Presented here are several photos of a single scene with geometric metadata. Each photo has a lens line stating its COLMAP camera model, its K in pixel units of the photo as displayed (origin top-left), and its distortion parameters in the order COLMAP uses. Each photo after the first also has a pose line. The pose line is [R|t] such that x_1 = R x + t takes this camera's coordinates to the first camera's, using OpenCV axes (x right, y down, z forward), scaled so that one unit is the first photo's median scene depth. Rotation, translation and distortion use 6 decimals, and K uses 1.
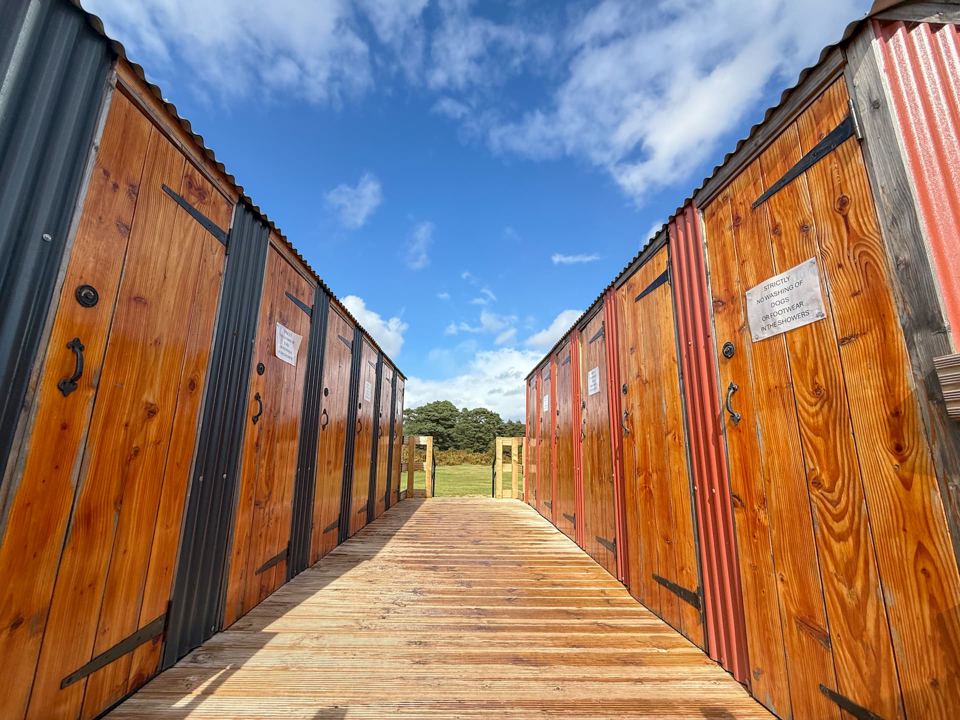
lens RADIAL K [[381.9, 0, 477.8], [0, 381.9, 364.0], [0, 0, 1]] dist [0.001515, -0.000766]
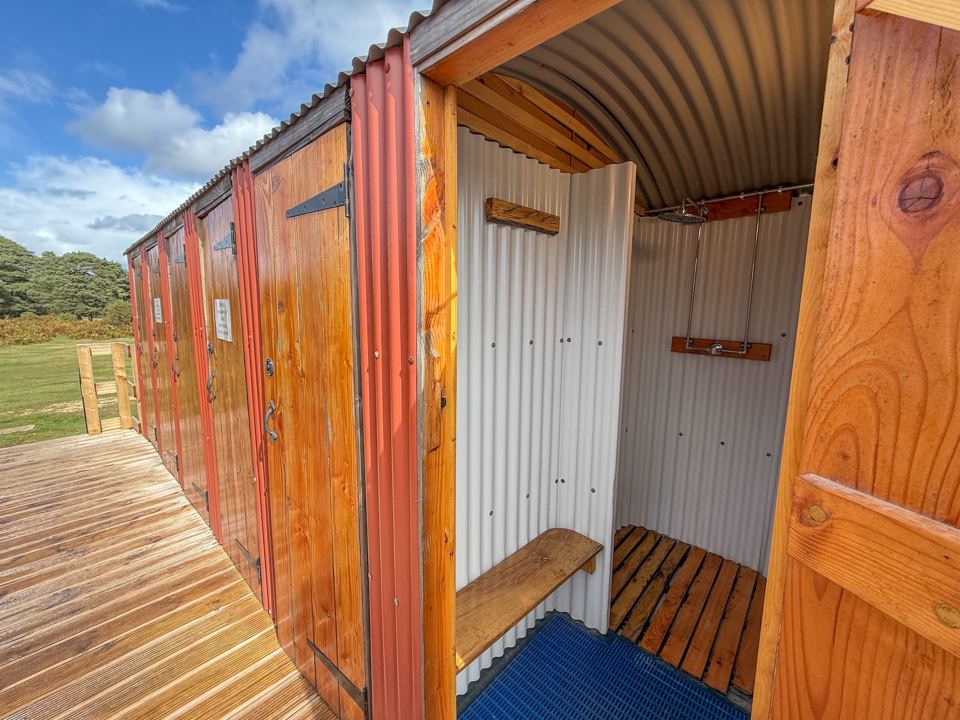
lens RADIAL K [[381.9, 0, 477.5], [0, 381.9, 358.2], [0, 0, 1]] dist [0.001515, -0.000766]
pose [[0.707909, -0.107251, 0.698113, 0.222149], [-0.144995, 0.945285, 0.292254, -0.179517], [-0.691260, -0.308112, 0.653625, 0.436423]]
